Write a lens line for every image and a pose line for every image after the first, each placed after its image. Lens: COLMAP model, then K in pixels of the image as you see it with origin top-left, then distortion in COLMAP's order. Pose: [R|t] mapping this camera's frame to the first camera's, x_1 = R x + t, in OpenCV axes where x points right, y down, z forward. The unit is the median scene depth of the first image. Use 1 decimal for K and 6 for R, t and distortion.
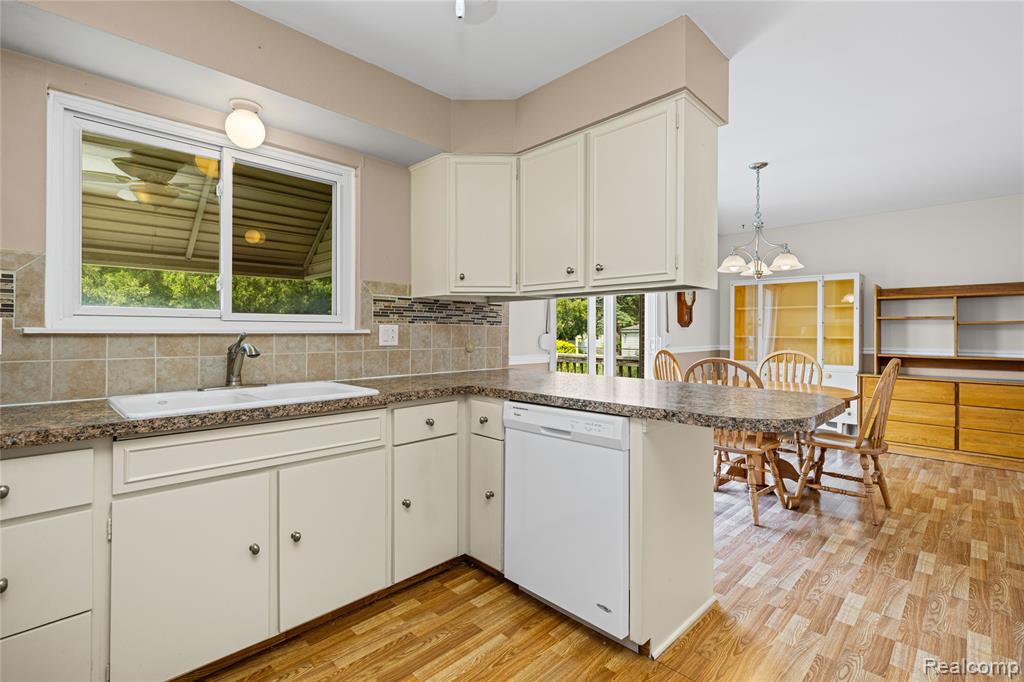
lens RADIAL K [[467.5, 0, 512.9], [0, 467.5, 331.2], [0, 0, 1]] dist [0.001686, 0.000150]
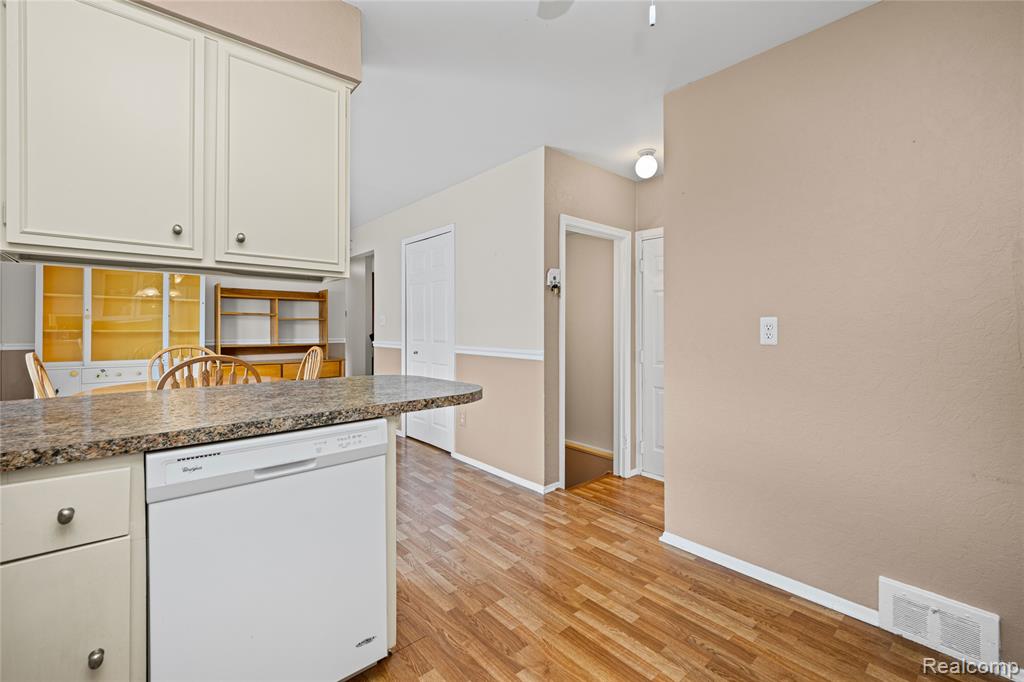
lens RADIAL K [[434.8, 0, 512.1], [0, 434.8, 326.0], [0, 0, 1]] dist [-0.001040, -0.000468]
pose [[0.064048, -0.000677, 0.997947, -0.397961], [-0.003474, 0.999994, 0.000902, -0.000988], [-0.997941, -0.003525, 0.064045, 0.448869]]
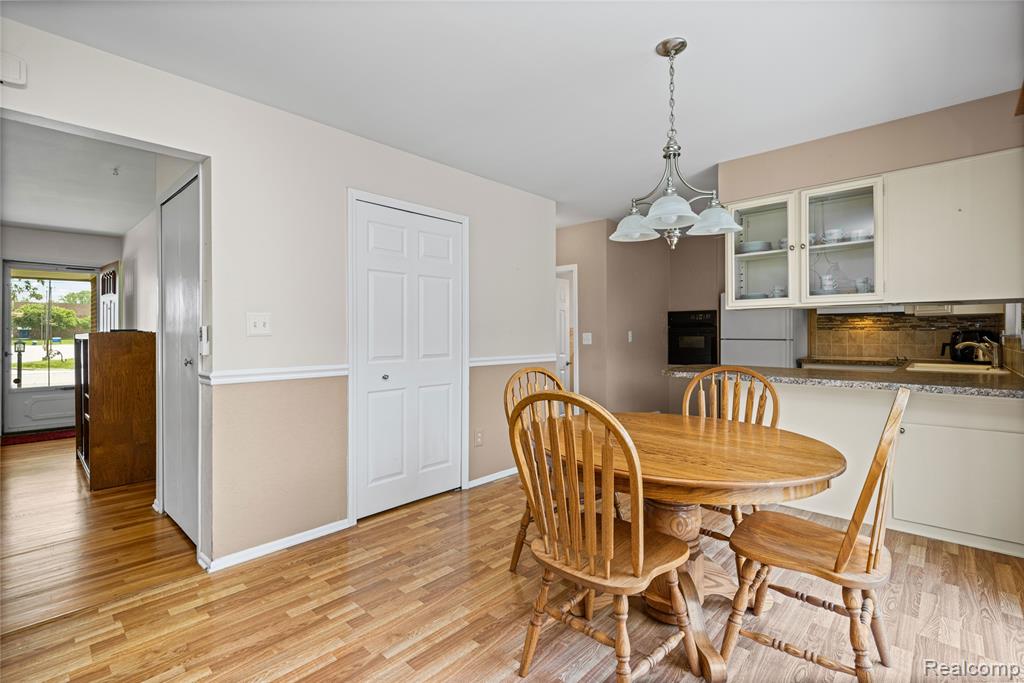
lens RADIAL K [[467.5, 0, 512.9], [0, 467.5, 331.7], [0, 0, 1]] dist [0.001686, 0.000150]
pose [[-0.999587, -0.001145, -0.028714, 1.011973], [-0.000971, 0.999981, -0.006058, -0.002857], [0.028720, -0.006028, -0.999569, 2.162567]]
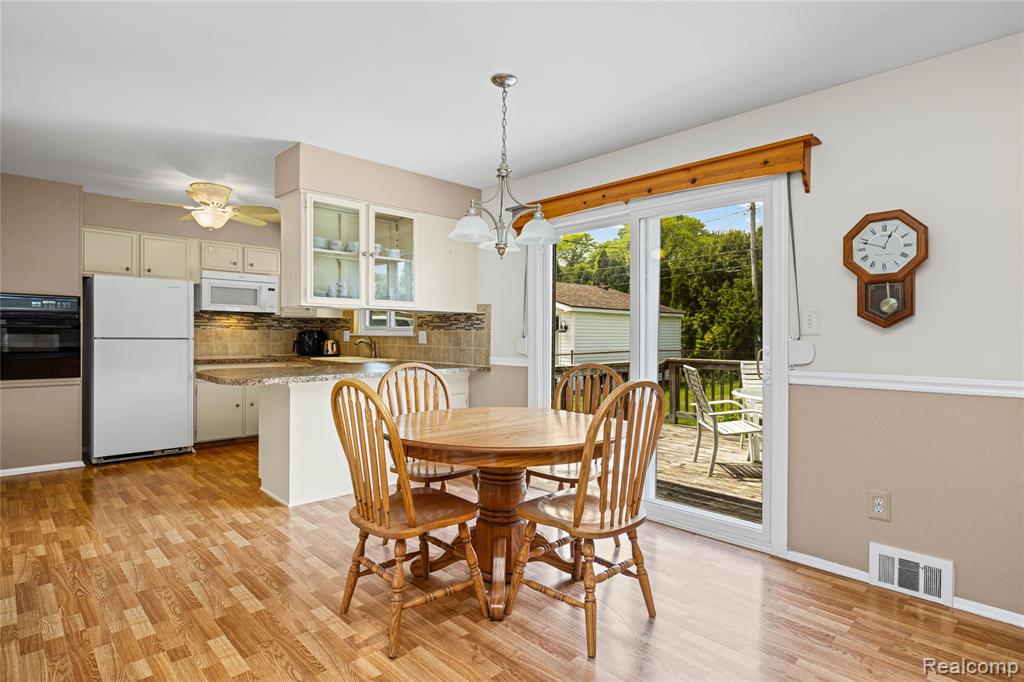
lens RADIAL K [[529.1, 0, 515.5], [0, 529.1, 342.3], [0, 0, 1]] dist [-0.001521, -0.000716]
pose [[-0.006126, 0.011359, -0.999917, 1.751870], [-0.006612, 0.999913, 0.011399, 0.001894], [0.999959, 0.006681, -0.006051, 1.417529]]
